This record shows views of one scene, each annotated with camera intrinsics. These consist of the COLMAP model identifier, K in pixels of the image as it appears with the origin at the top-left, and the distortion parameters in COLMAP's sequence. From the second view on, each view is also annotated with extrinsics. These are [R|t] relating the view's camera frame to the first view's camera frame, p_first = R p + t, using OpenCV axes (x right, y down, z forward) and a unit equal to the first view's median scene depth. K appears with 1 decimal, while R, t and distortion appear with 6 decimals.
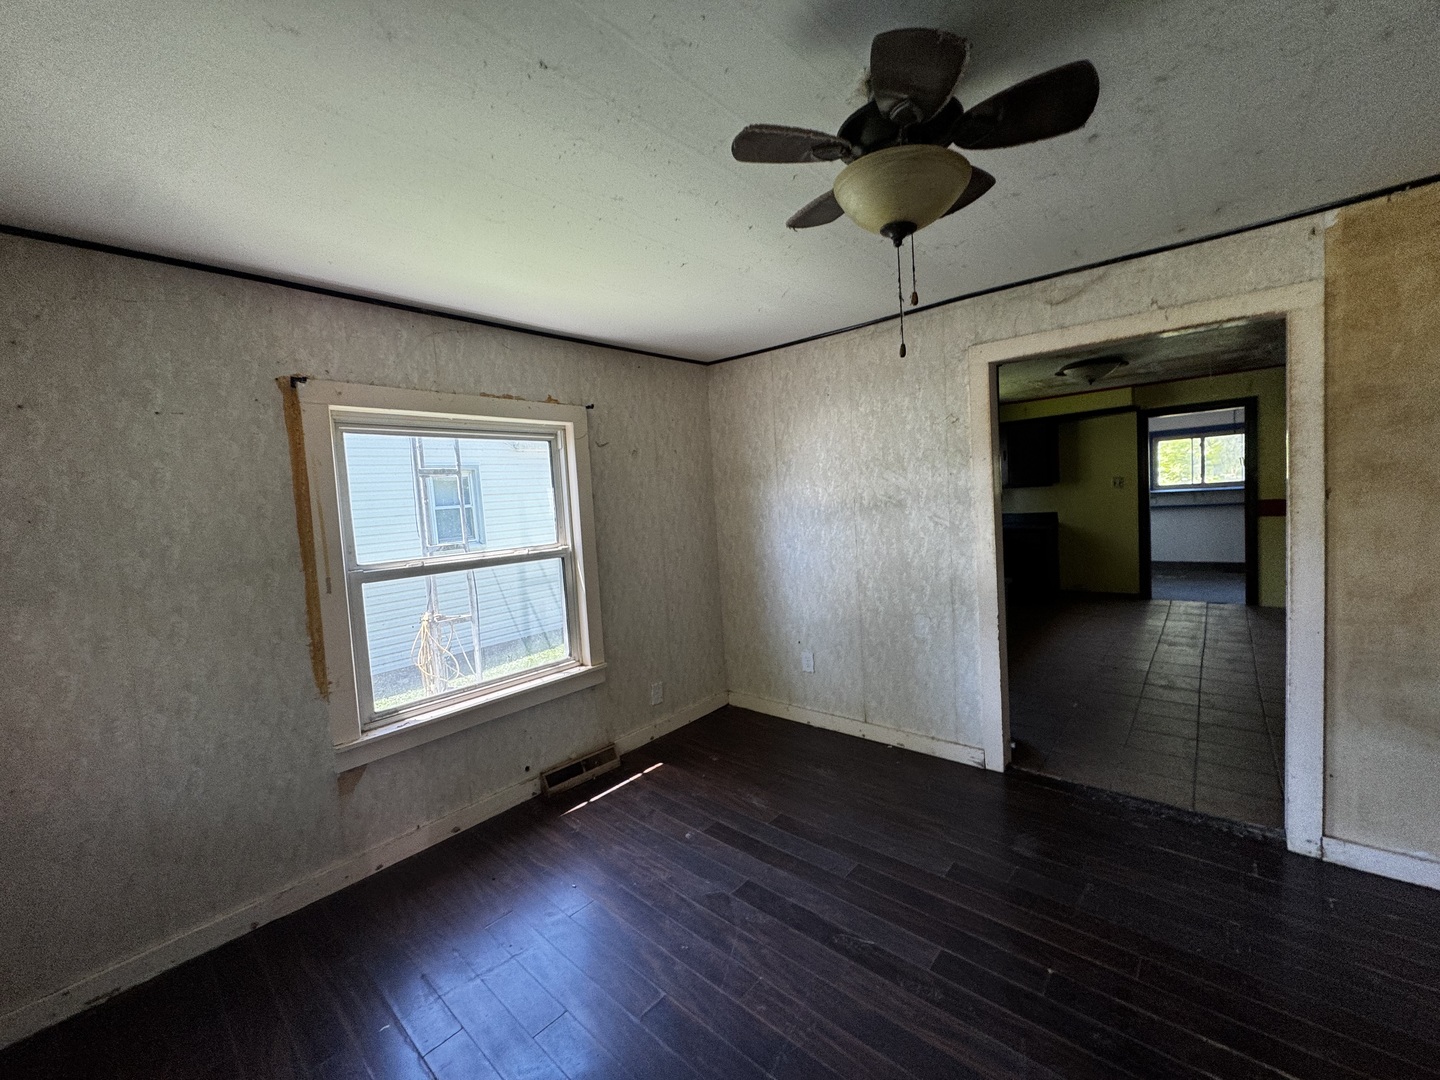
lens RADIAL K [[571.3, 0, 714.9], [0, 571.3, 532.3], [0, 0, 1]] dist [-0.004401, -0.000235]
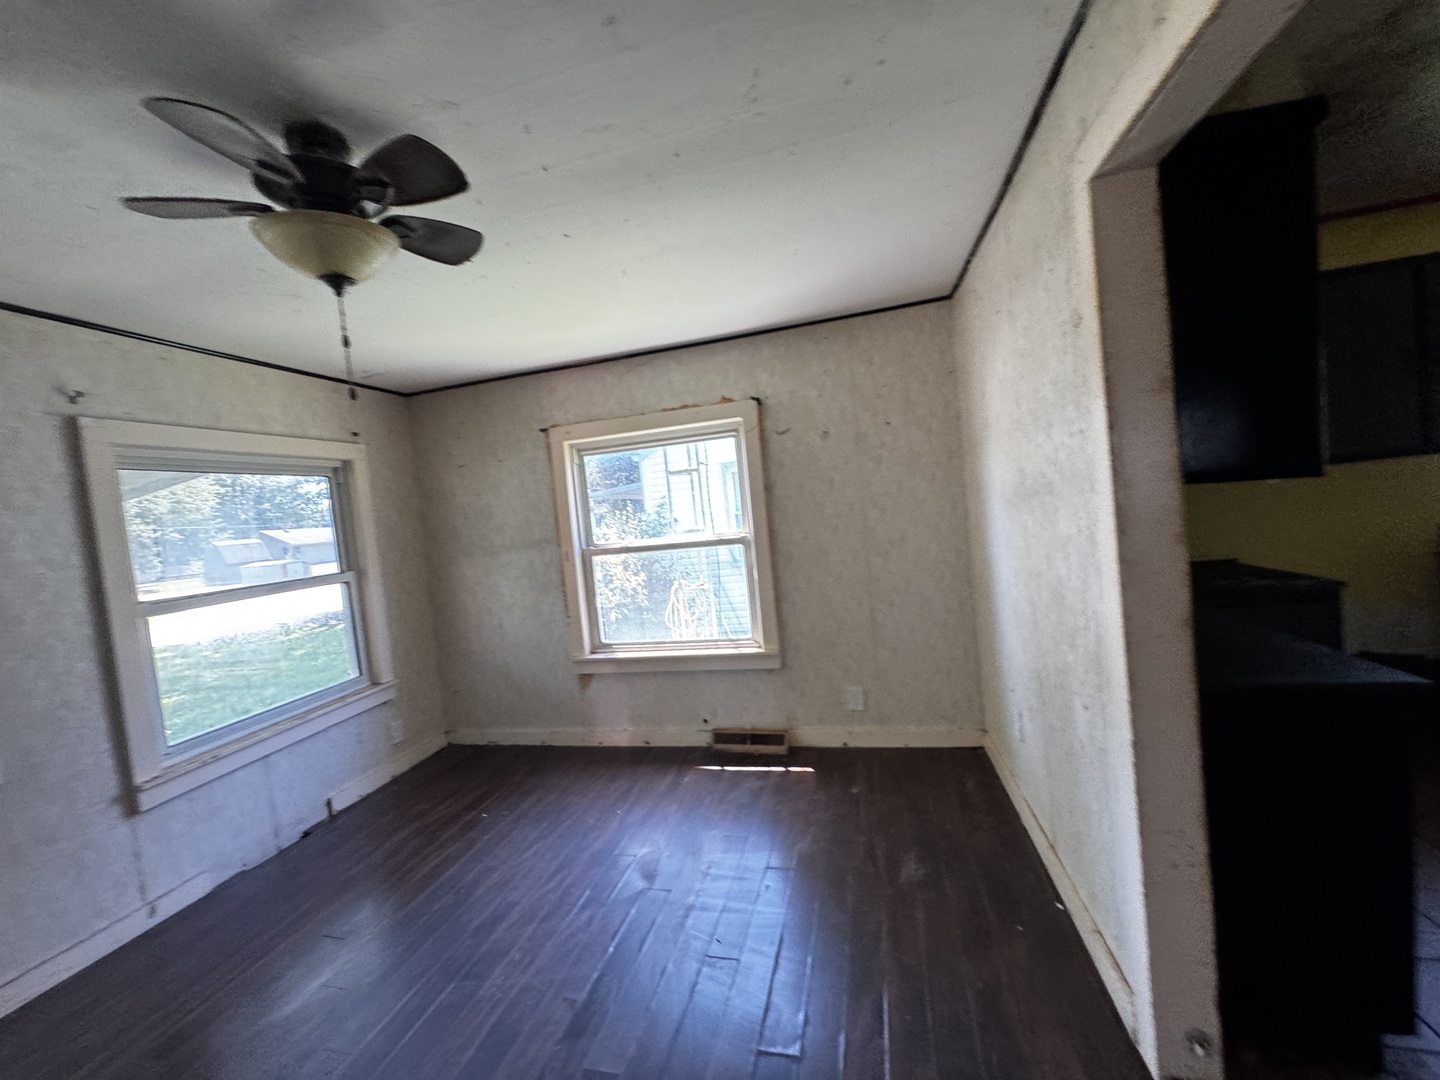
lens RADIAL K [[571.3, 0, 723.9], [0, 571.3, 533.3], [0, 0, 1]] dist [-0.004401, -0.000235]
pose [[0.465865, 0.050845, -0.883394, 0.681723], [0.017986, 0.997597, 0.066903, -0.050300], [0.884673, -0.047056, 0.463832, 0.477768]]
